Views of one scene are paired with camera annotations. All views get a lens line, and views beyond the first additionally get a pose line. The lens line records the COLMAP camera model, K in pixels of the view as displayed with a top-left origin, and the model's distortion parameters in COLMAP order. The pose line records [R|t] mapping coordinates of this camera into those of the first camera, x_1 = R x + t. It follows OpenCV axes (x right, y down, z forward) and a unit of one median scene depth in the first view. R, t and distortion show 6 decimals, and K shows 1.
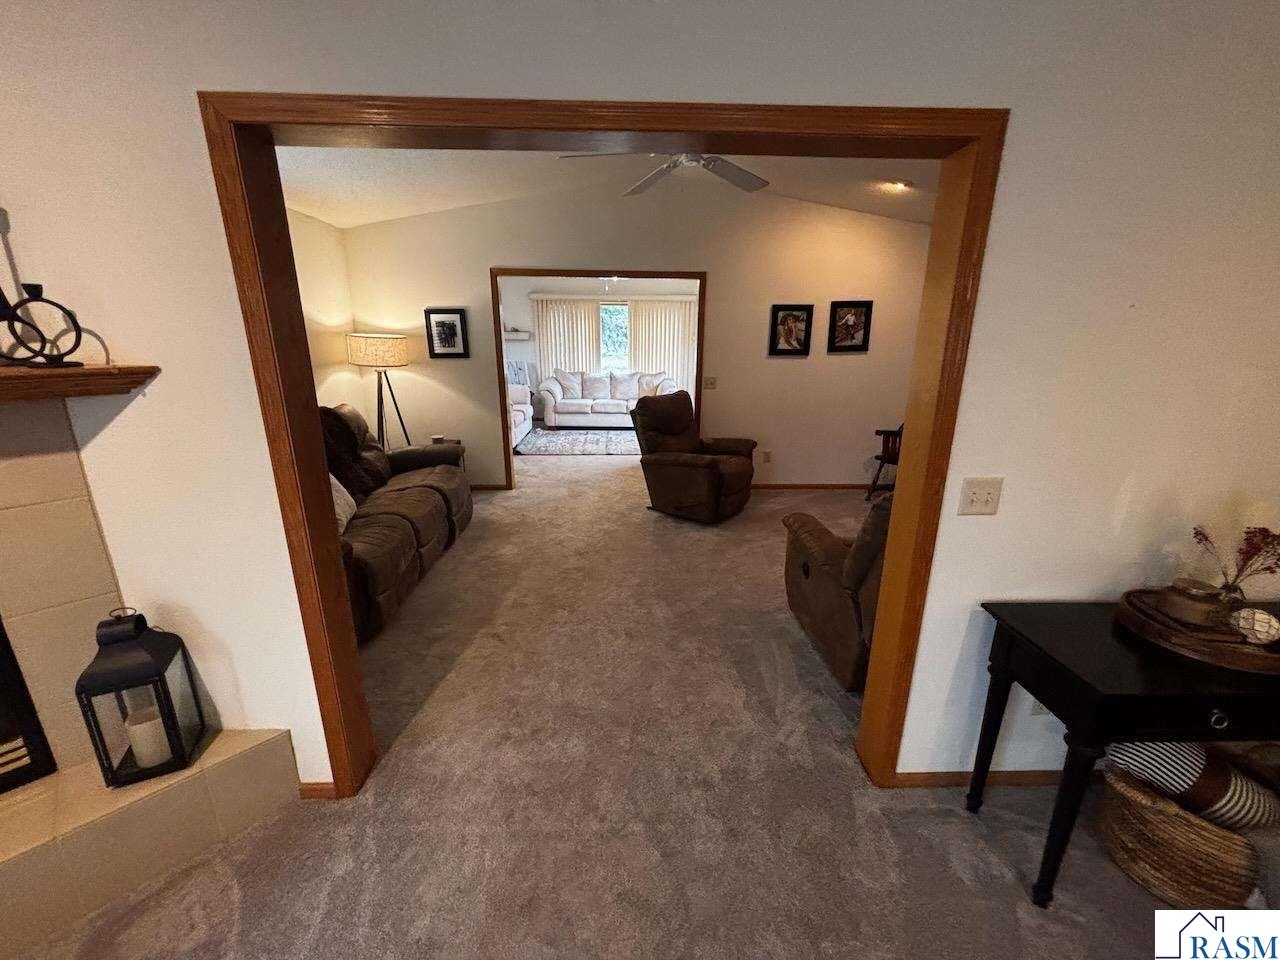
lens RADIAL K [[511.3, 0, 640.2], [0, 511.3, 477.8], [0, 0, 1]] dist [0.000503, -0.000362]
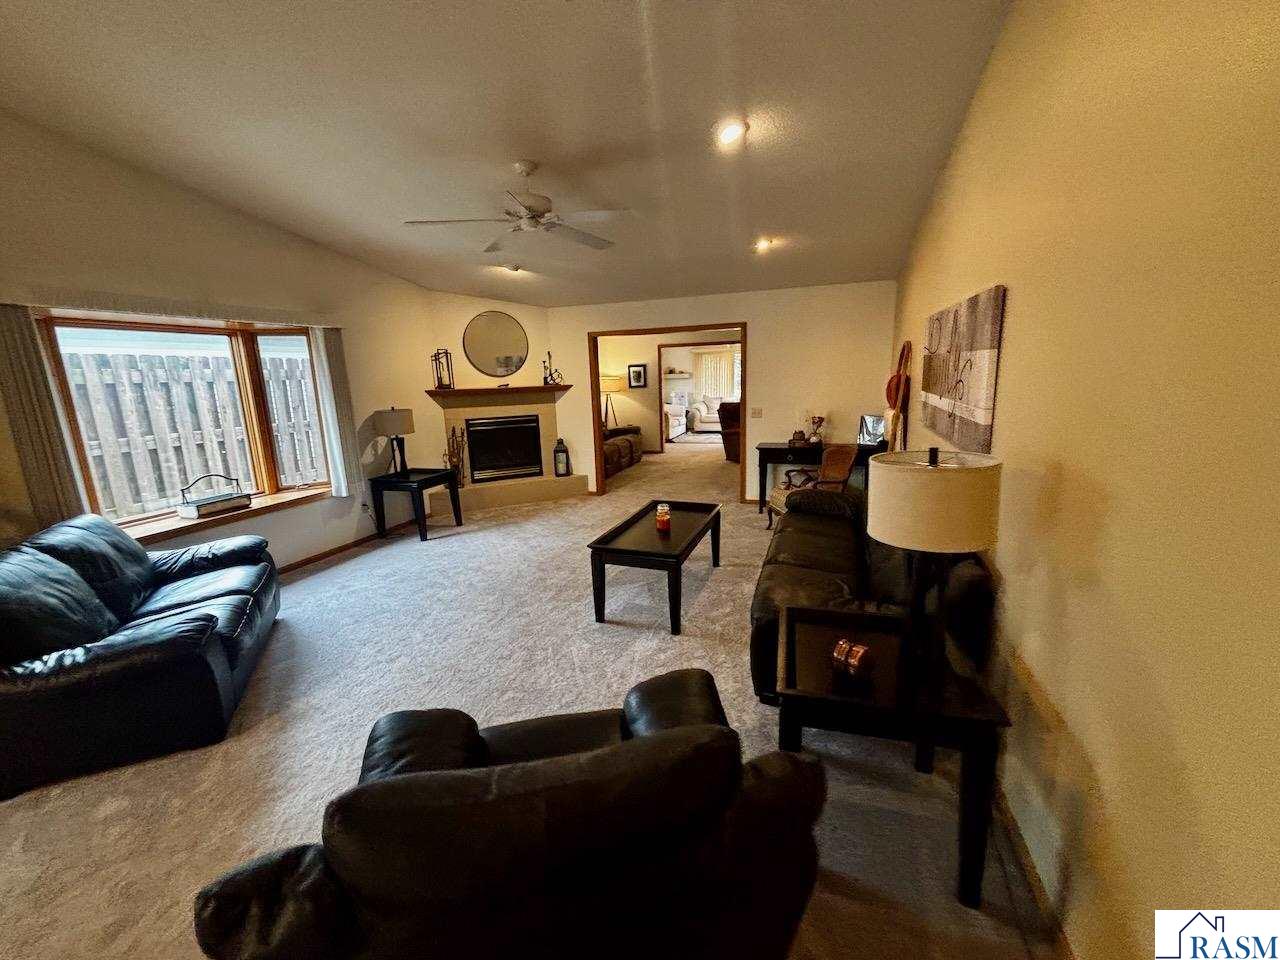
lens RADIAL K [[512.6, 0, 638.7], [0, 512.6, 477.4], [0, 0, 1]] dist [-0.000982, -0.000450]
pose [[0.931329, 0.035287, -0.362466, 0.412285], [-0.061896, 0.996151, -0.062058, 0.266229], [0.358881, 0.080232, 0.929928, -0.934189]]
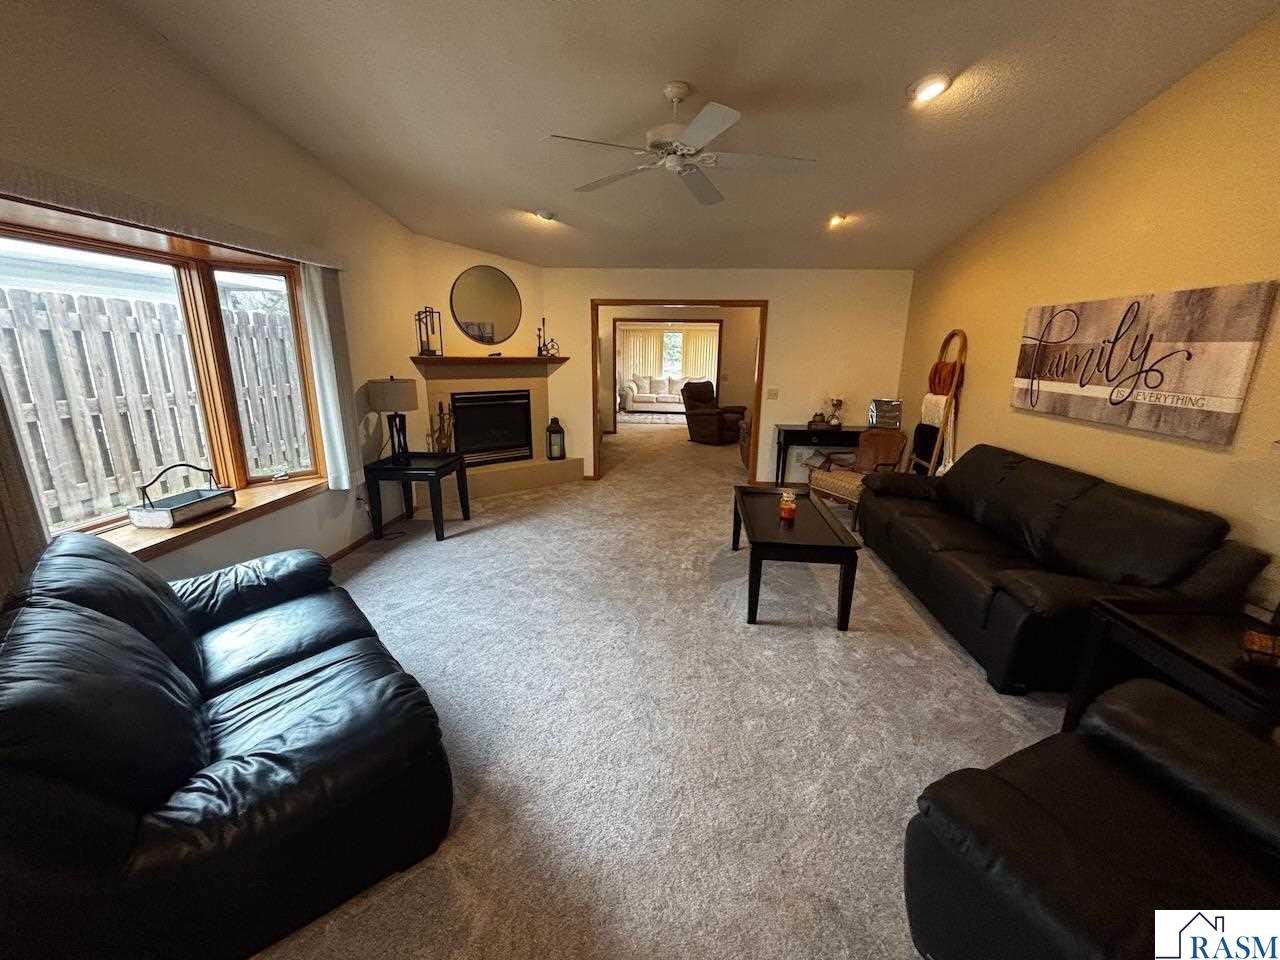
lens RADIAL K [[513.4, 0, 637.5], [0, 513.4, 479.2], [0, 0, 1]] dist [-0.002414, -0.000286]
pose [[0.994063, 0.032844, -0.103730, 0.029364], [-0.036227, 0.998866, -0.030898, 0.269178], [0.102598, 0.034472, 0.994125, -0.938571]]
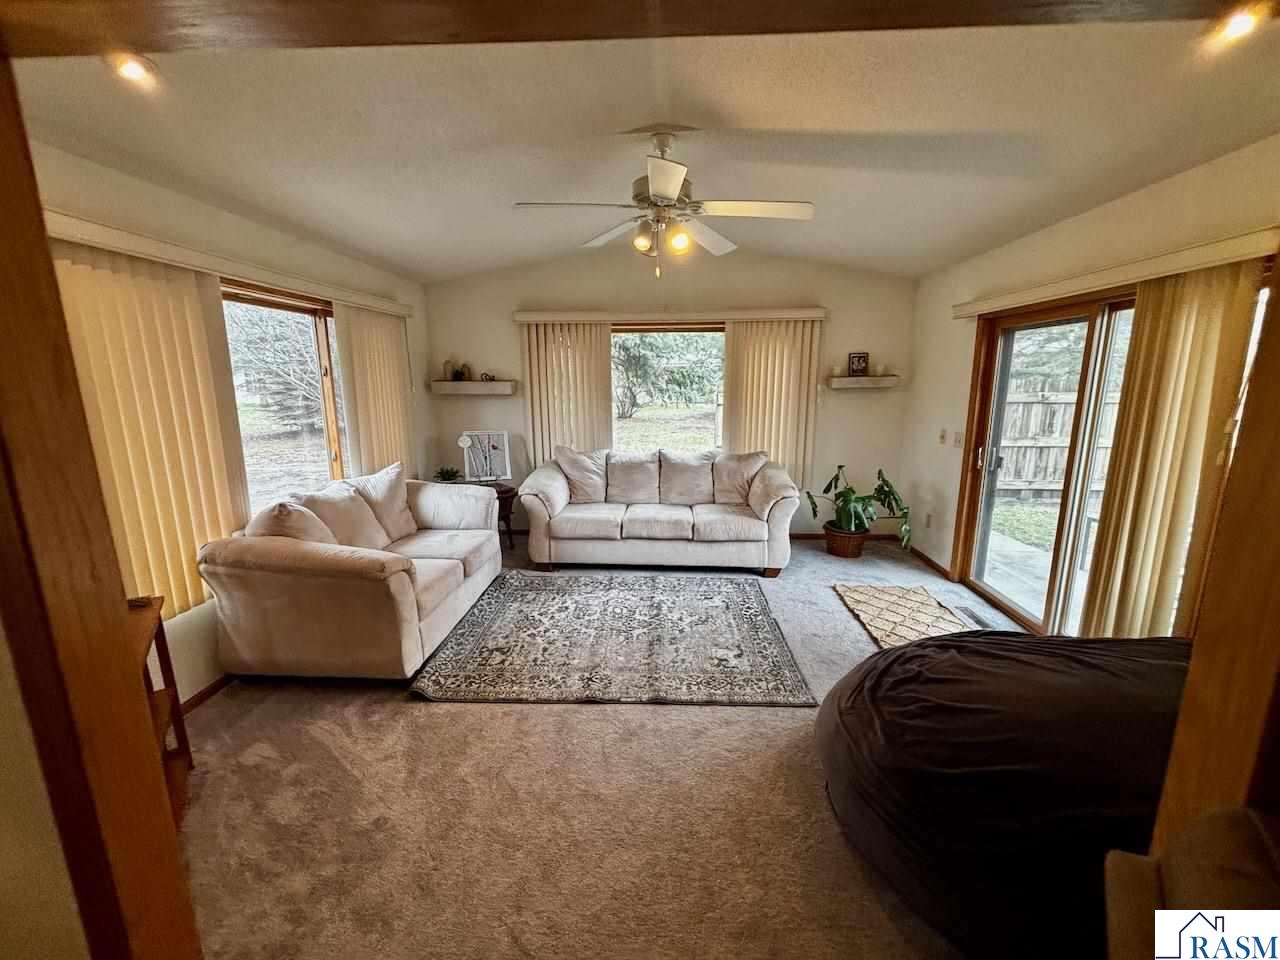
lens RADIAL K [[511.3, 0, 640.2], [0, 511.3, 477.8], [0, 0, 1]] dist [0.000503, -0.000362]
pose [[0.996368, 0.003307, -0.085089, -0.060469], [-0.010750, 0.996135, -0.087172, -0.247810], [0.084471, 0.087770, 0.992553, 0.873844]]
